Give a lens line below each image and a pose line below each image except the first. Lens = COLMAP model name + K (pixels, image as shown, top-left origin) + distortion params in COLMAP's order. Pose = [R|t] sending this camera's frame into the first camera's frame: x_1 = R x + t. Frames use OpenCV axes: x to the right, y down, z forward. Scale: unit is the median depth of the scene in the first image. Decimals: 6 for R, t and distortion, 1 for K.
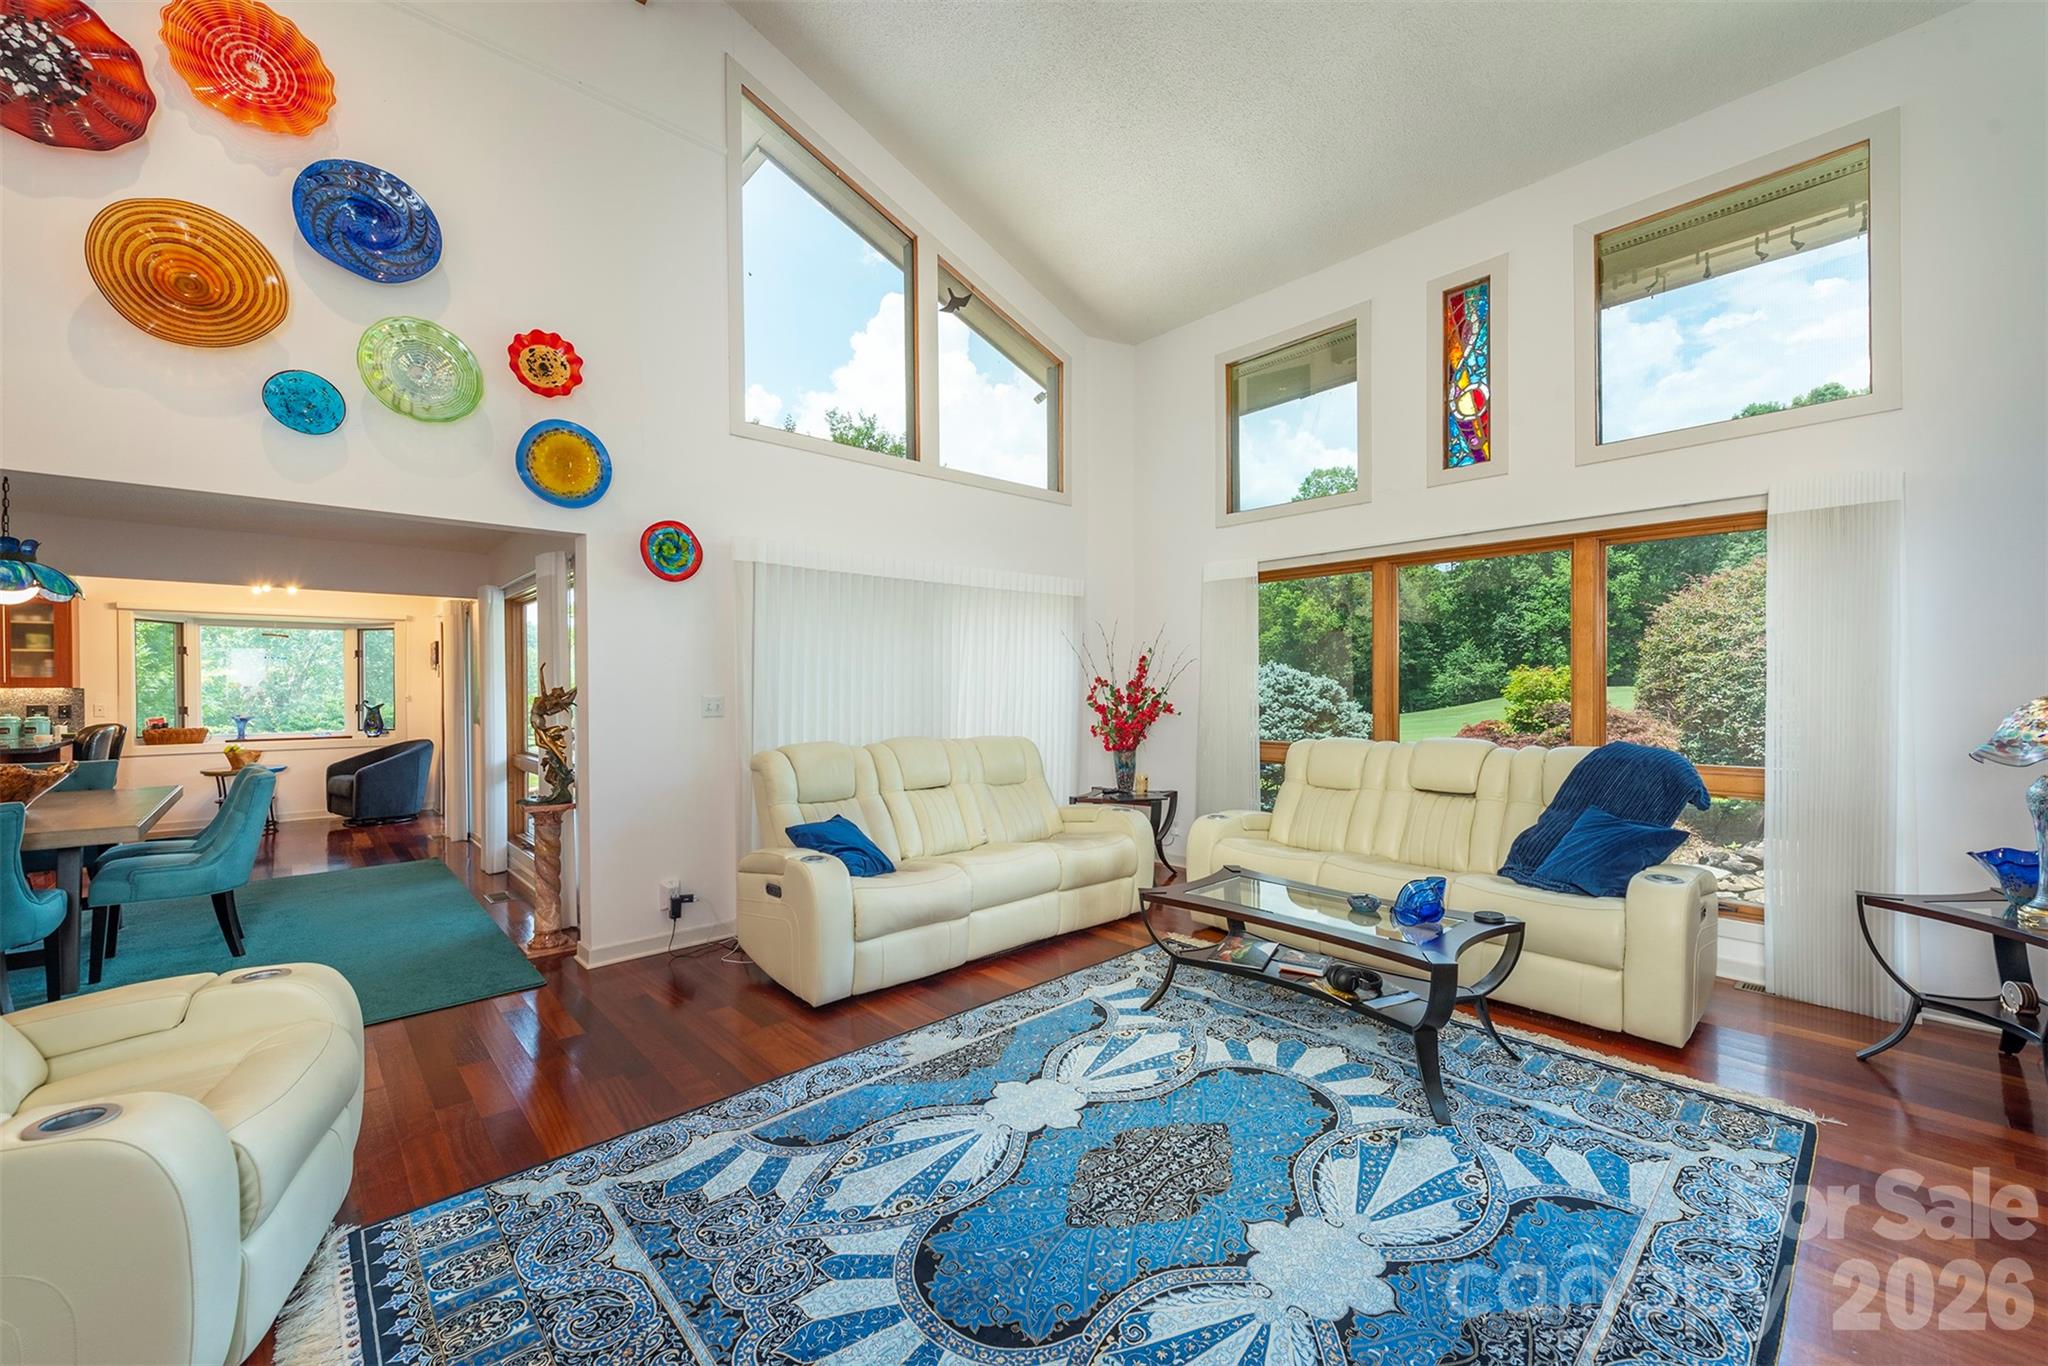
lens RADIAL K [[809.5, 0, 1023.7], [0, 809.5, 691.7], [0, 0, 1]] dist [0.001521, 0.000048]
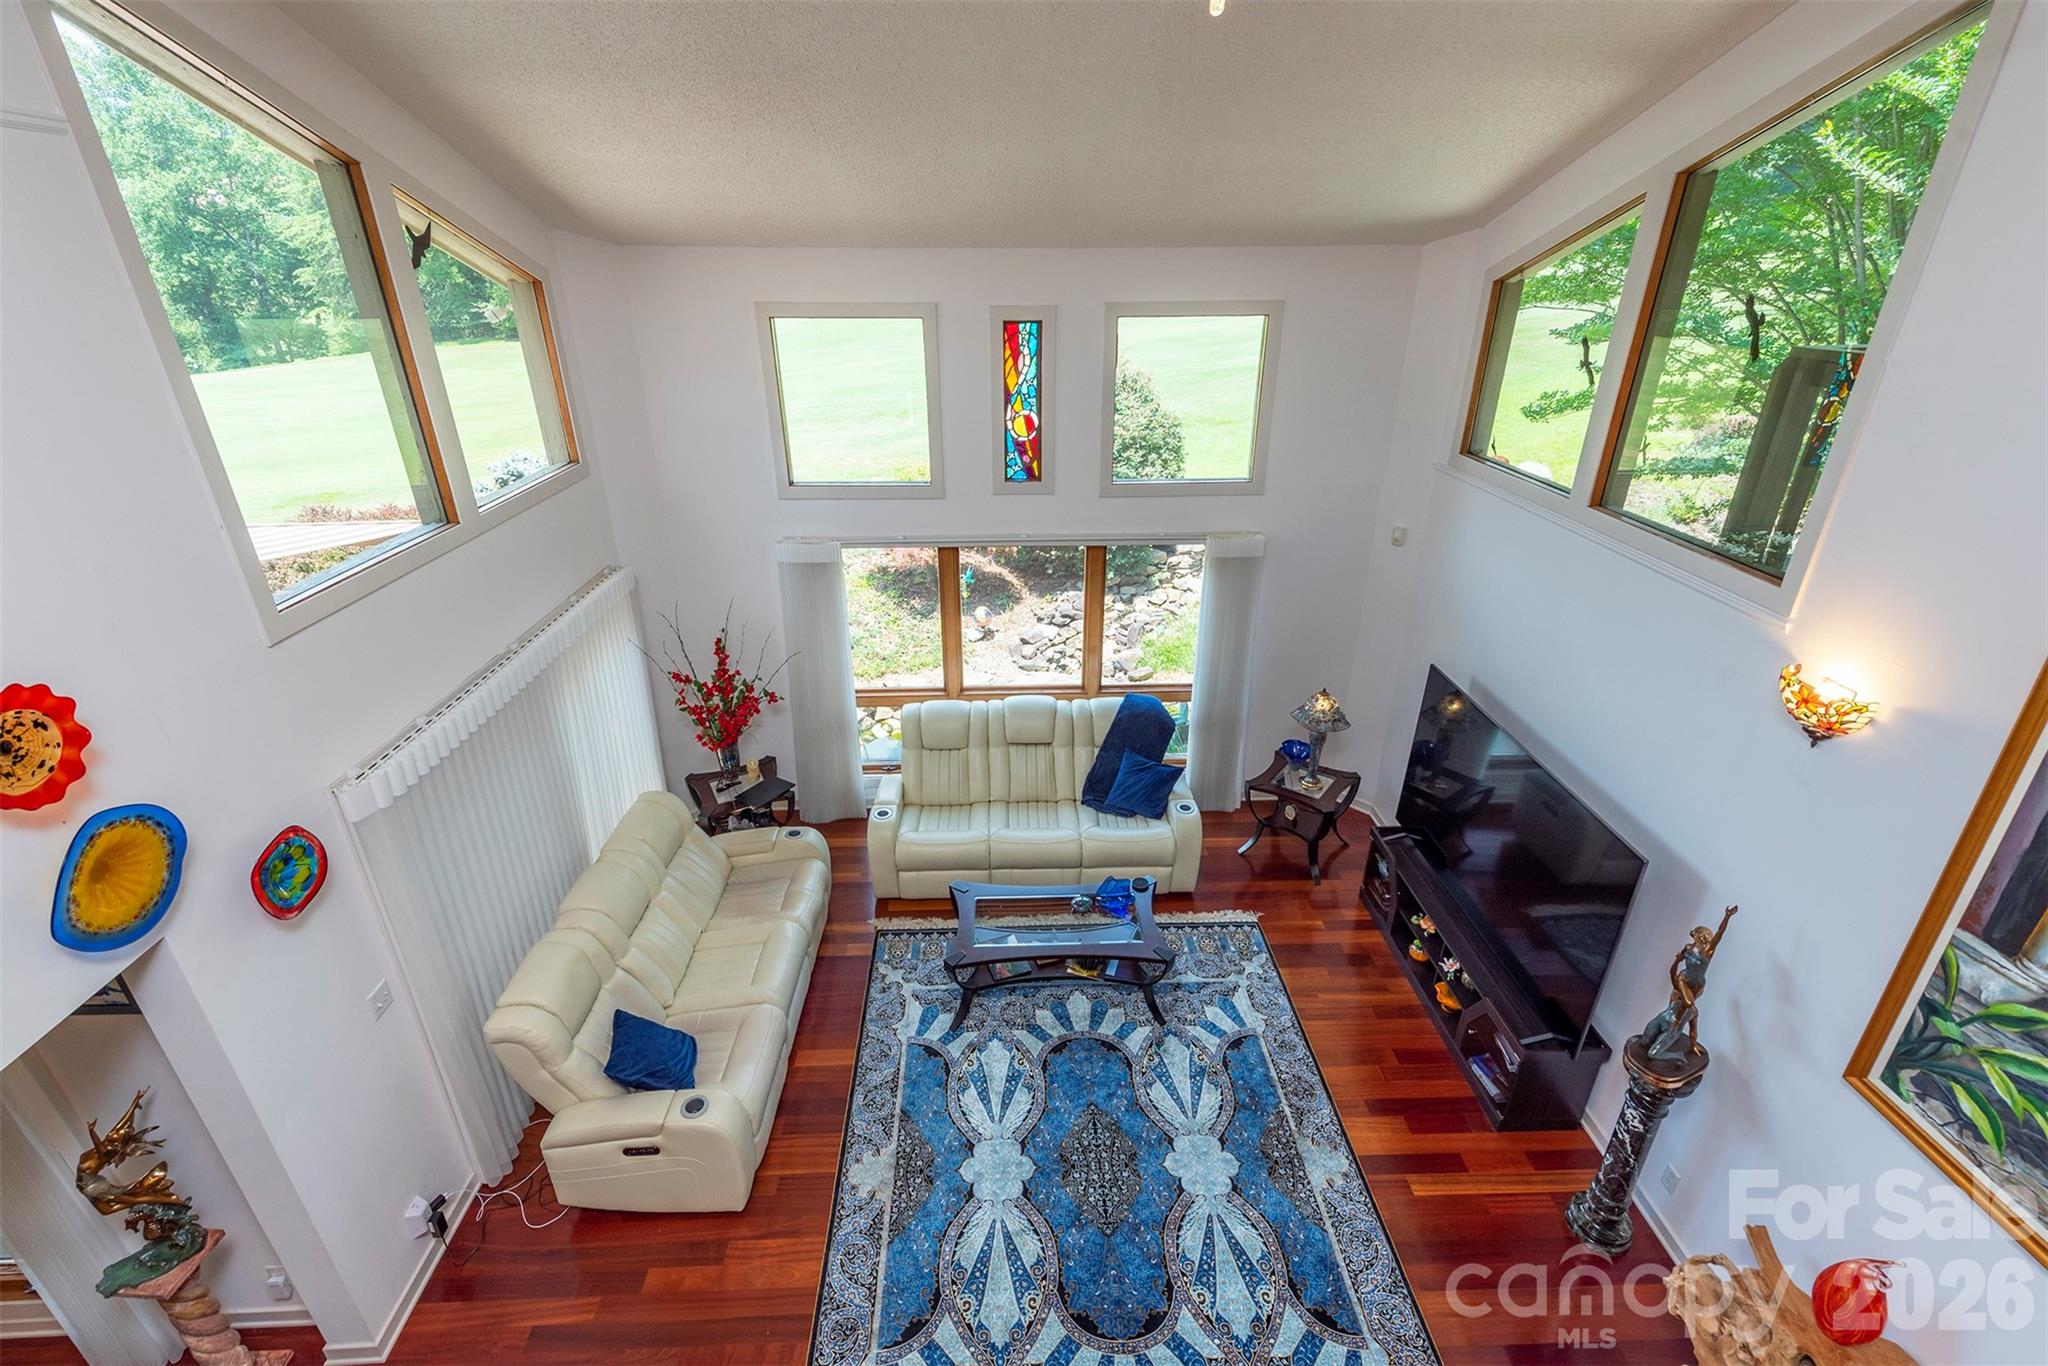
lens RADIAL K [[885.0, 0, 1034.6], [0, 885.0, 672.9], [0, 0, 1]] dist [0.005434, -0.000871]
pose [[0.644275, -0.312224, 0.698159, -0.632014], [0.002777, 0.913821, 0.406108, -0.777234], [-0.764789, -0.259706, 0.589619, 0.192248]]
